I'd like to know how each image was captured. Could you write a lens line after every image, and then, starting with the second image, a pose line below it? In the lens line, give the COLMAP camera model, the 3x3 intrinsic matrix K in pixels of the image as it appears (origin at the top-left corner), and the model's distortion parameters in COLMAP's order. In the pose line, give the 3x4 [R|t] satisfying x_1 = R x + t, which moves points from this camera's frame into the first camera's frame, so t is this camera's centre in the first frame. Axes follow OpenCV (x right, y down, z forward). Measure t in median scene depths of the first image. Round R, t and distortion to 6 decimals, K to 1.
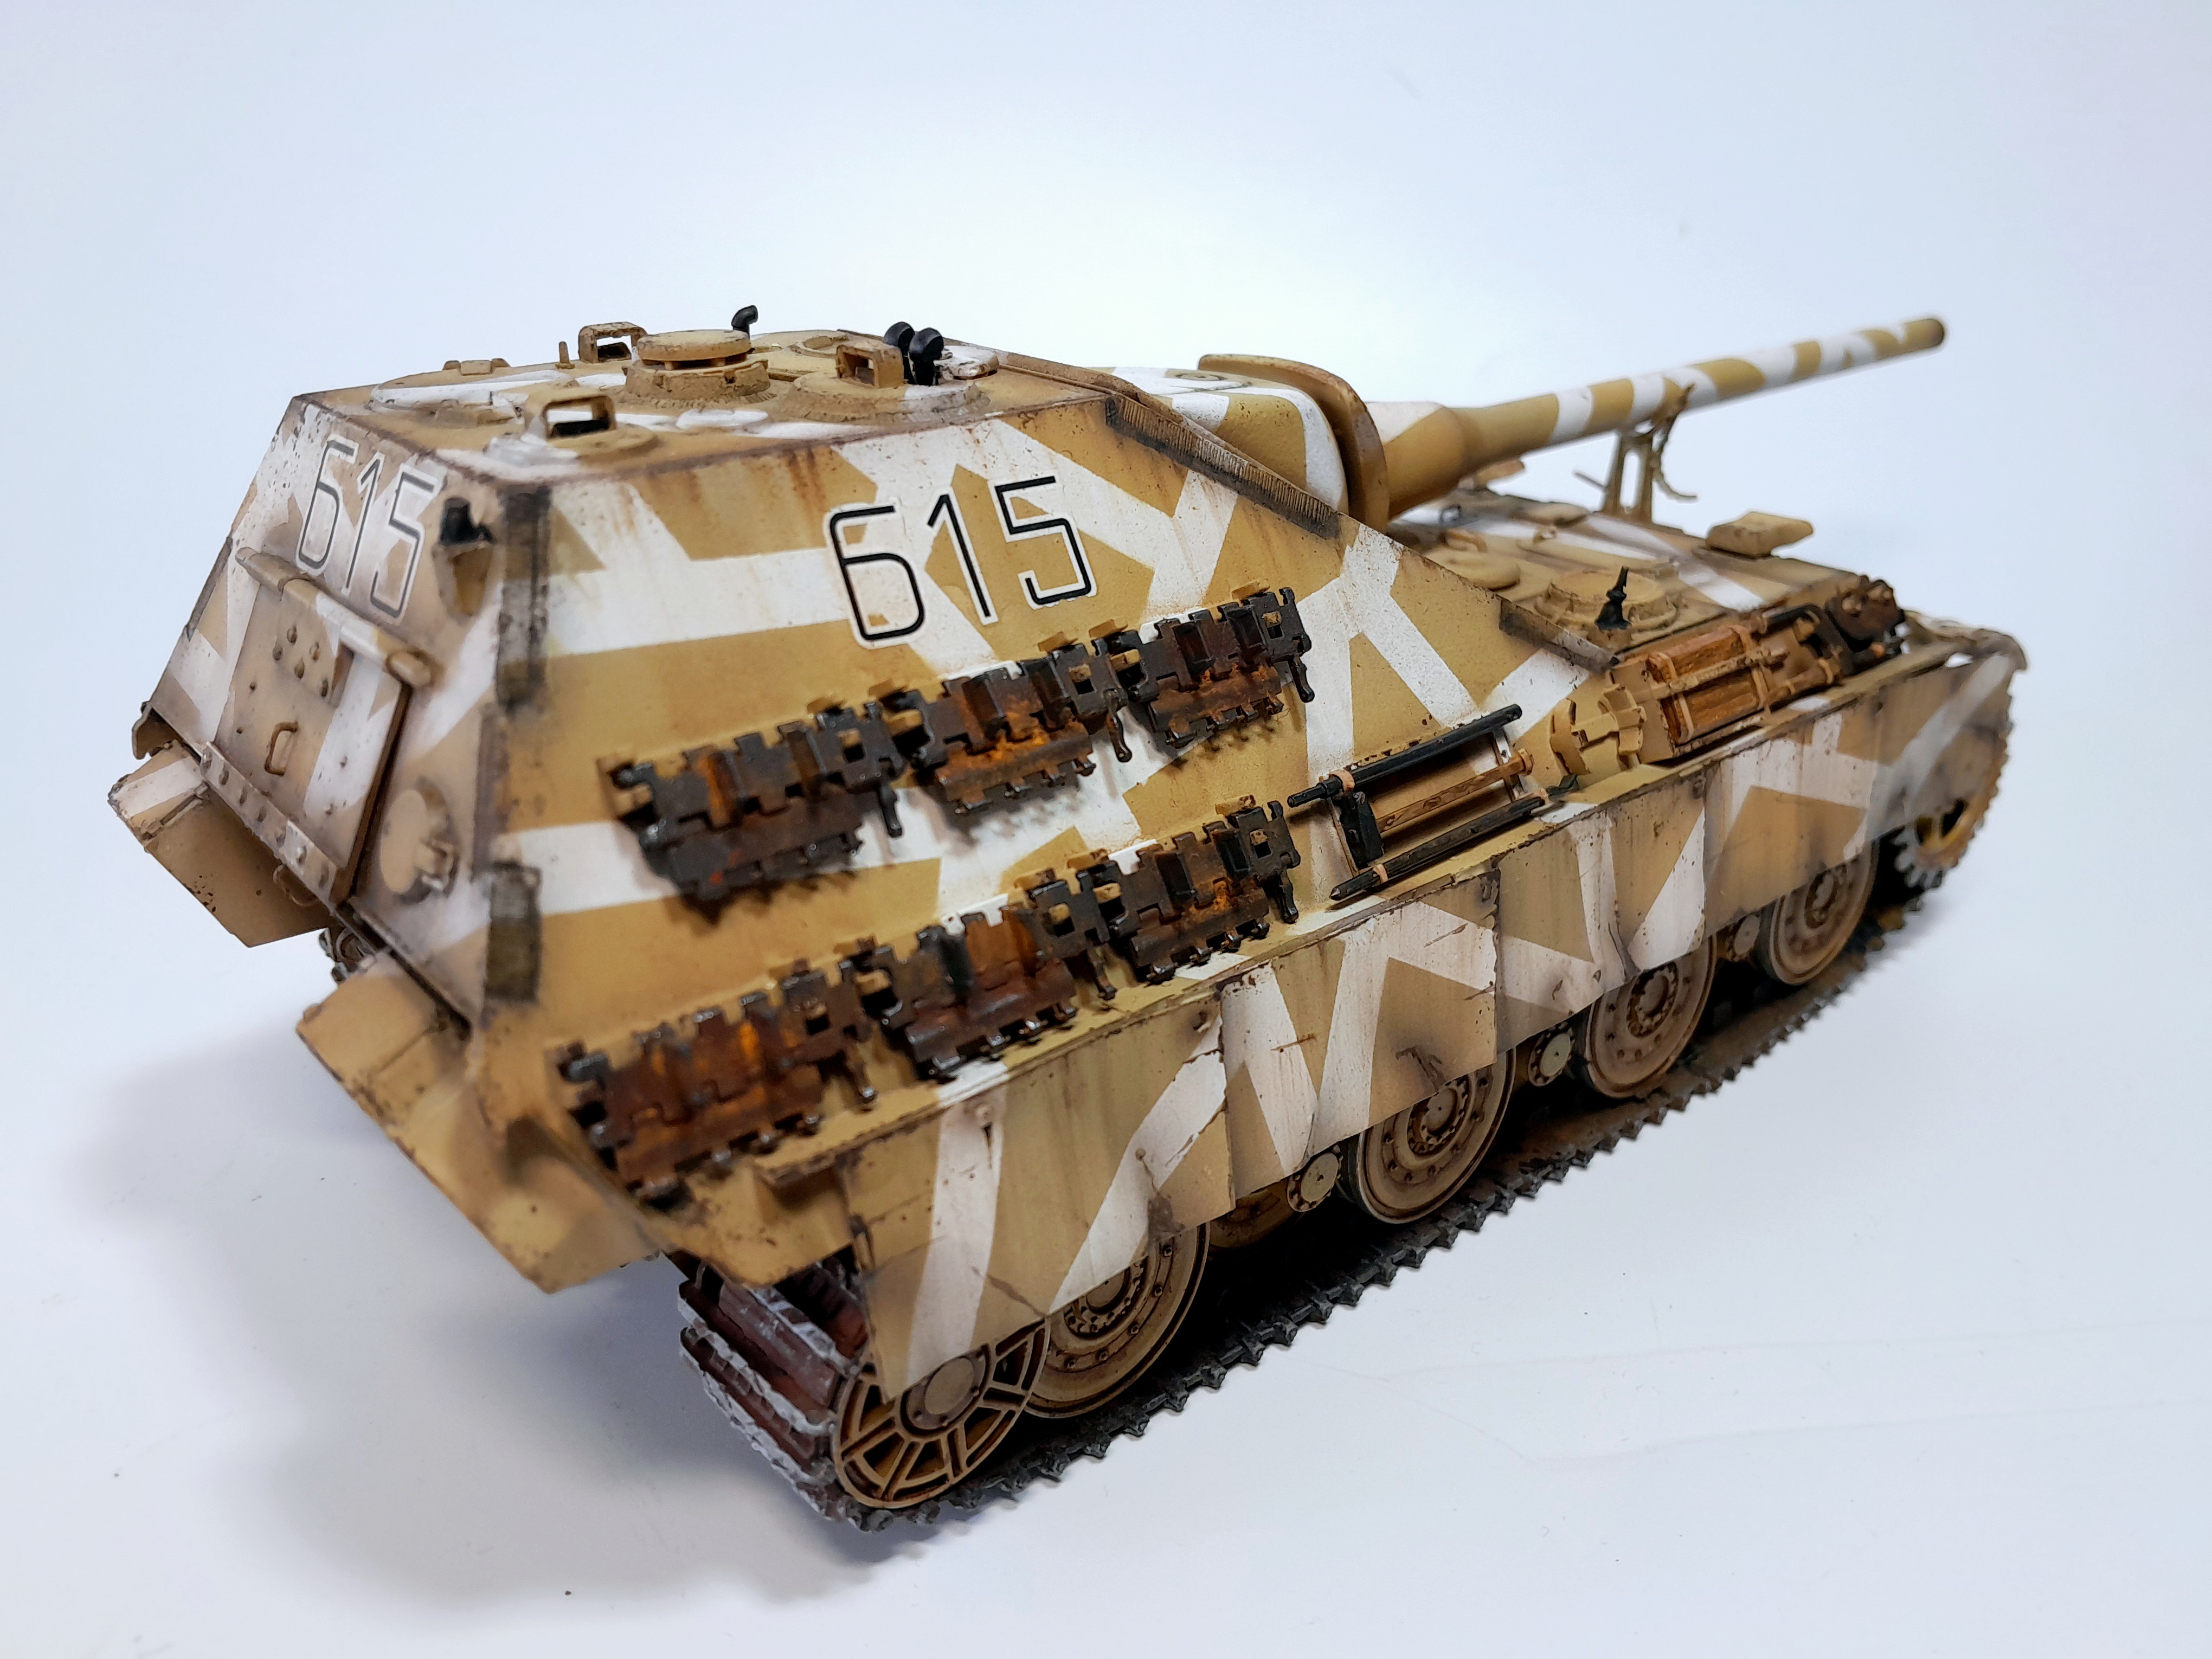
lens RADIAL K [[1700.1, 0, 1052.9], [0, 1700.1, 852.5], [0, 0, 1]] dist [0.084787, -0.255182]
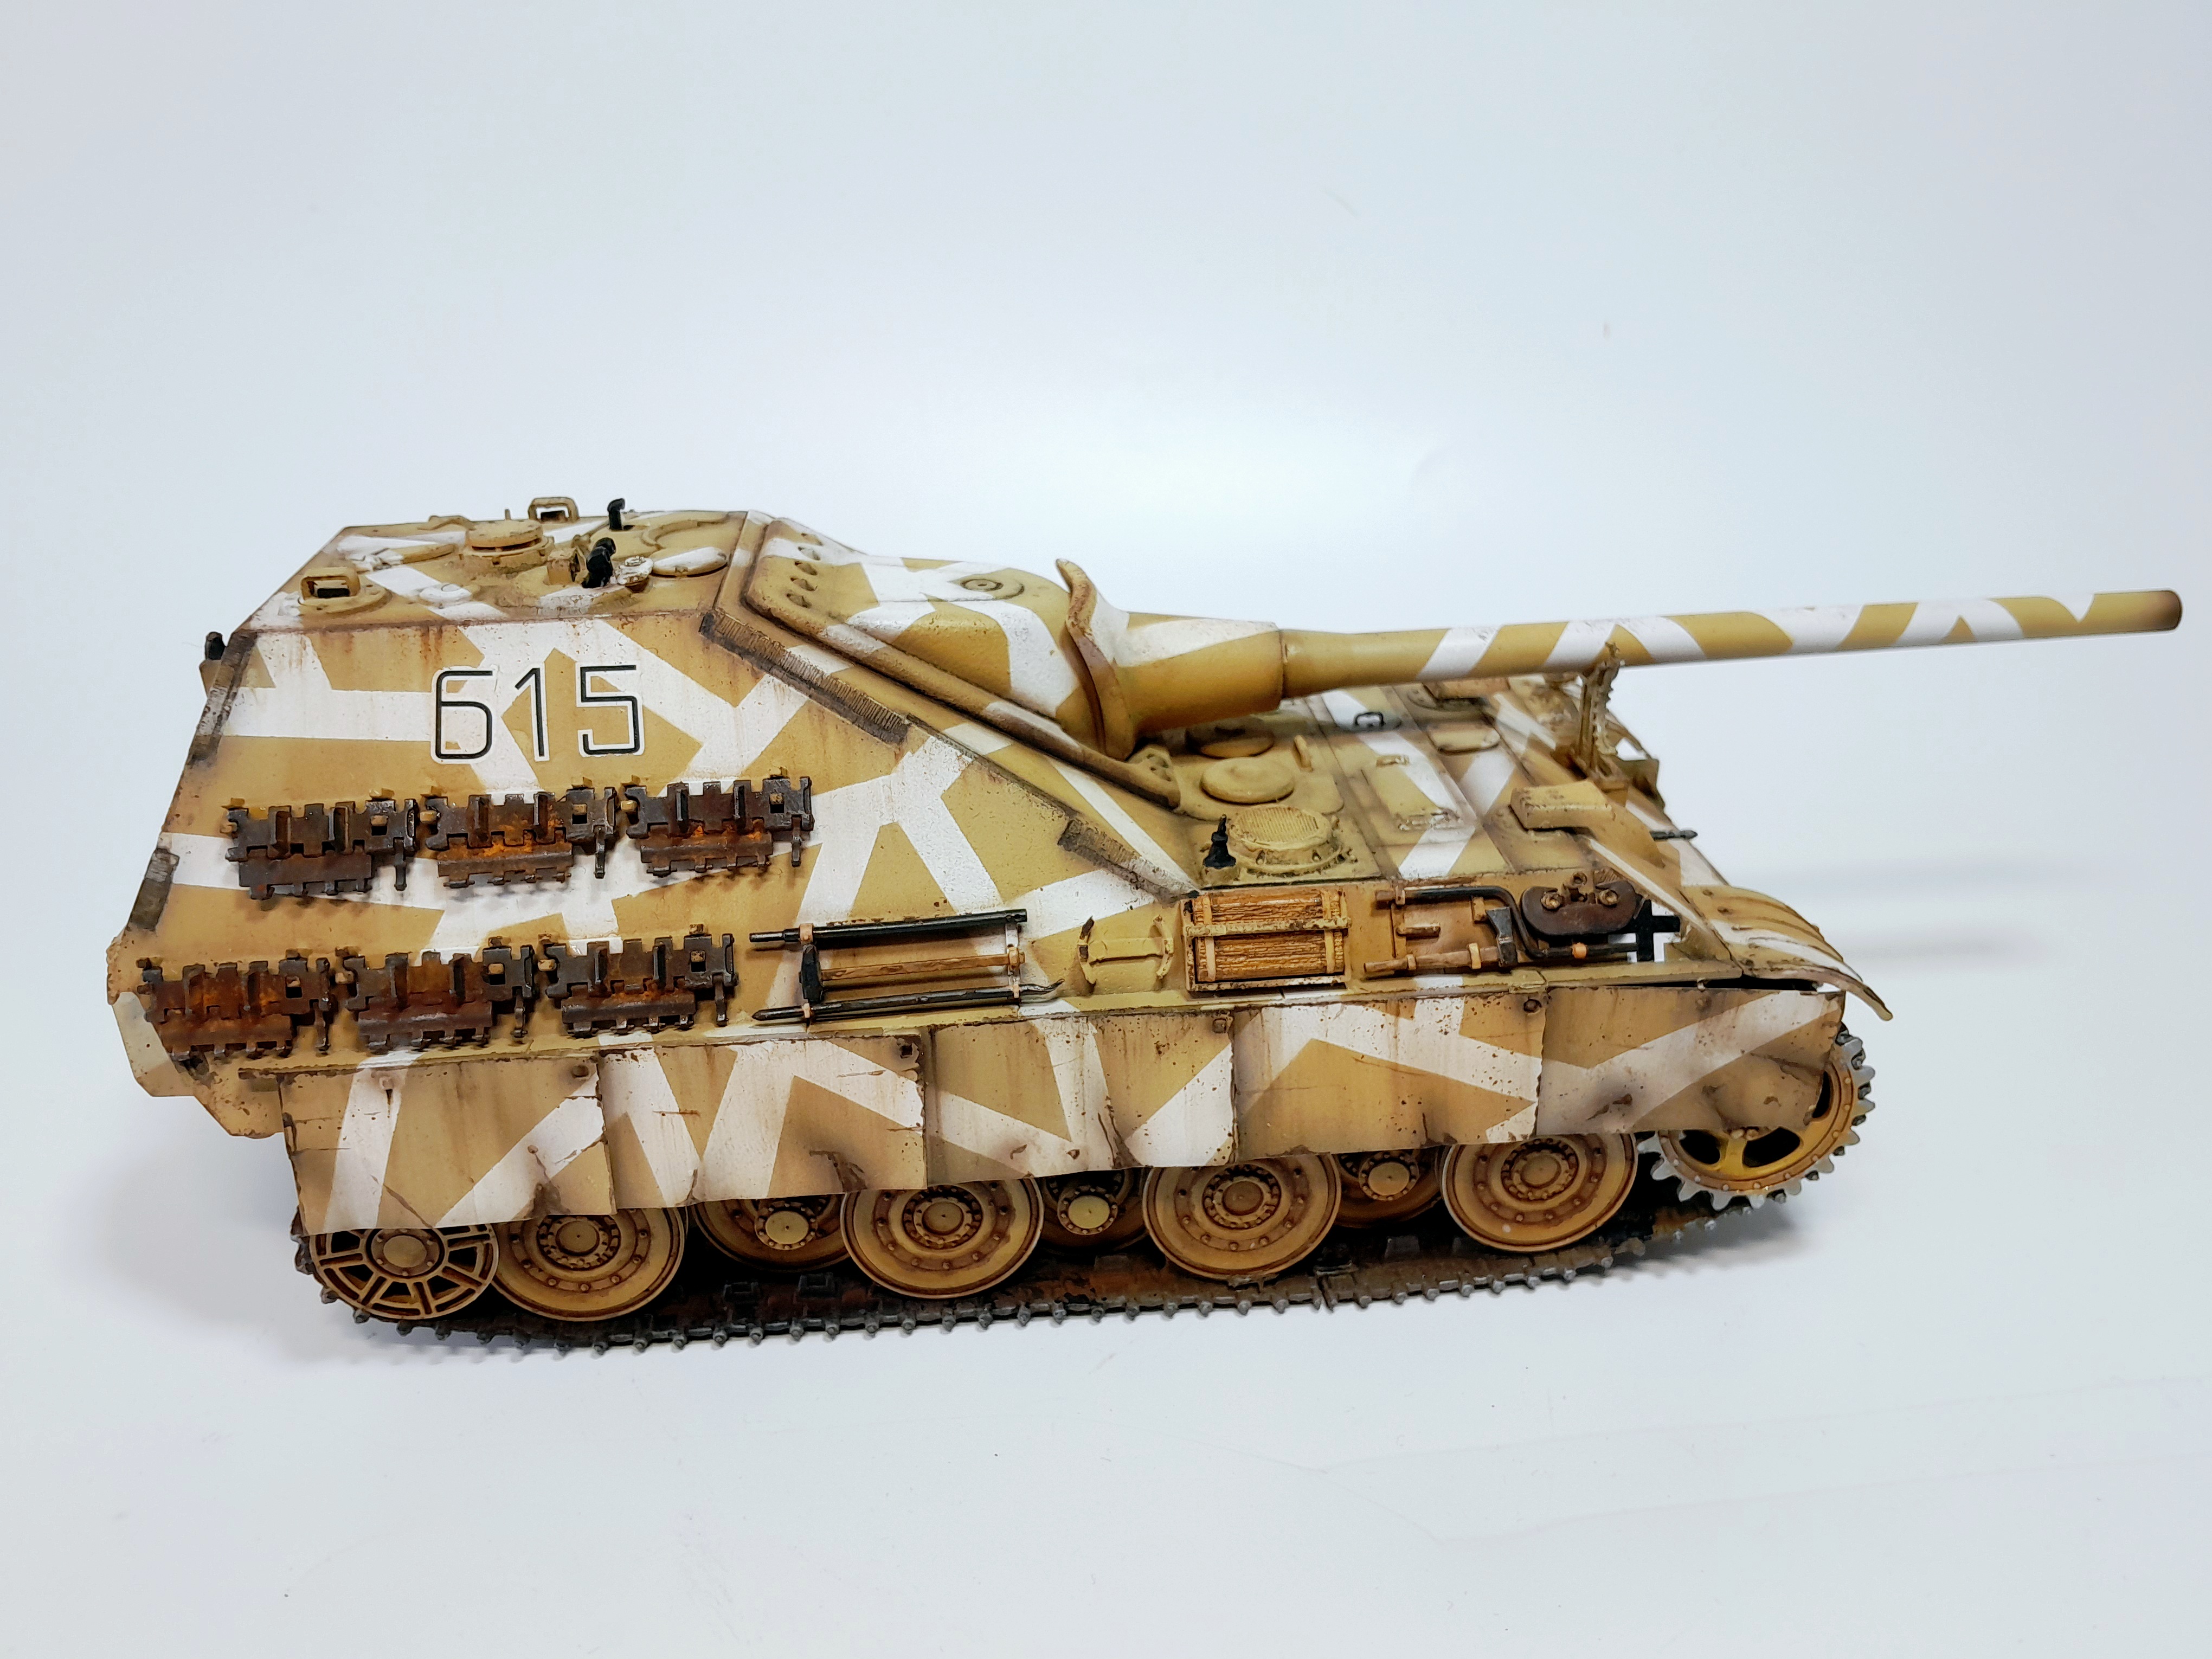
lens RADIAL K [[1666.2, 0, 1171.6], [0, 1666.2, 832.2], [0, 0, 1]] dist [0.081463, -0.236937]
pose [[0.827987, 0.236362, -0.508498, 1.103594], [-0.226963, 0.970484, 0.081541, -0.303515], [0.512763, 0.047895, 0.857193, 0.063020]]
